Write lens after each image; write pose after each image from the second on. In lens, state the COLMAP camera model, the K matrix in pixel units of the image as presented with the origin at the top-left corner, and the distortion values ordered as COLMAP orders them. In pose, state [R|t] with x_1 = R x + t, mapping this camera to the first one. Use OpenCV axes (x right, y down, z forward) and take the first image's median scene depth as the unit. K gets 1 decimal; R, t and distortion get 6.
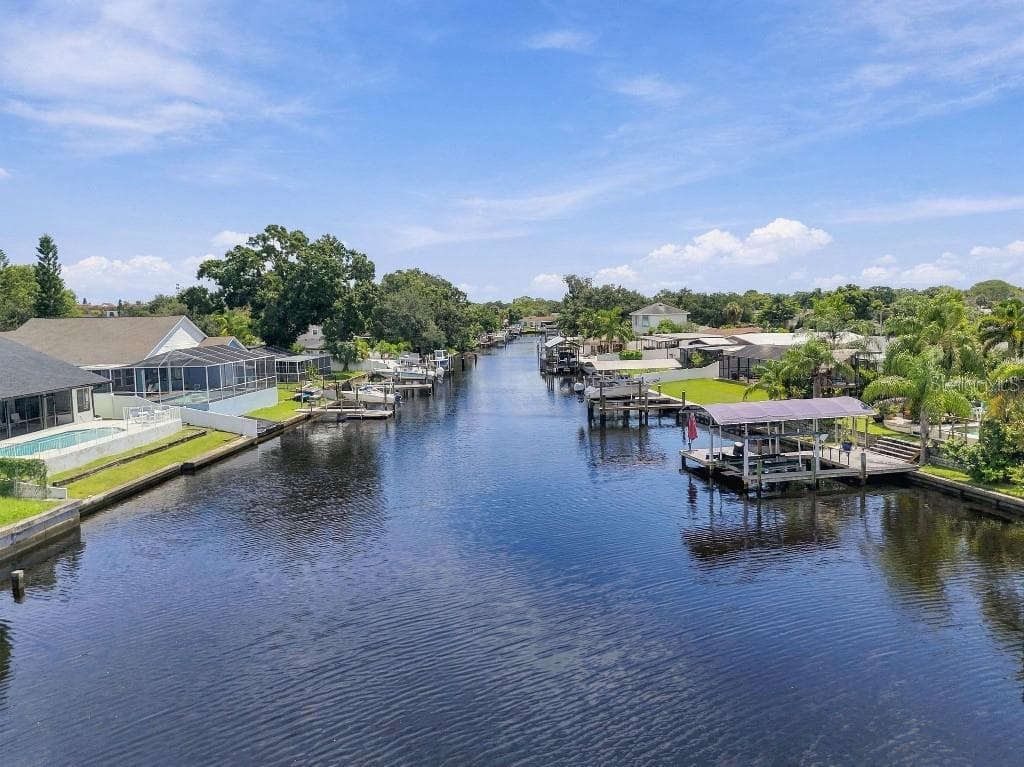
lens RADIAL K [[758.8, 0, 512.0], [0, 758.8, 383.5], [0, 0, 1]] dist [0.004248, -0.003013]
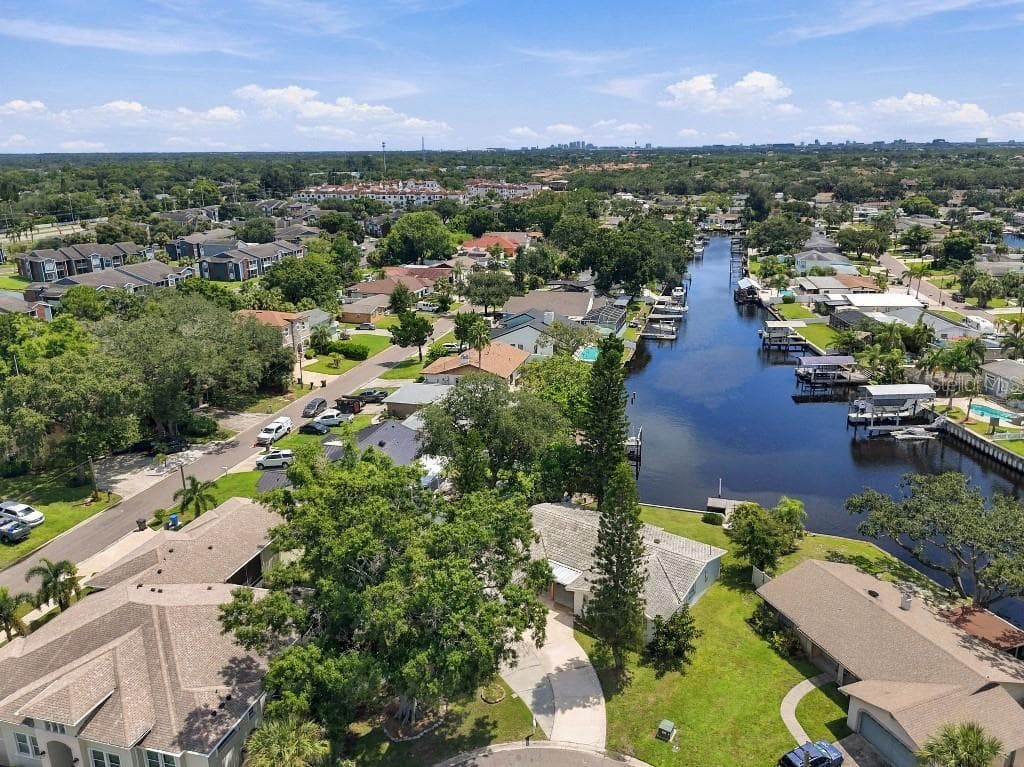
lens RADIAL K [[758.8, 0, 512.0], [0, 758.8, 383.5], [0, 0, 1]] dist [0.004248, -0.003013]
pose [[0.979385, 0.058519, -0.193340, -0.203998], [-0.017913, 0.978508, 0.205428, -0.312213], [0.201207, -0.197730, 0.959385, -1.476934]]
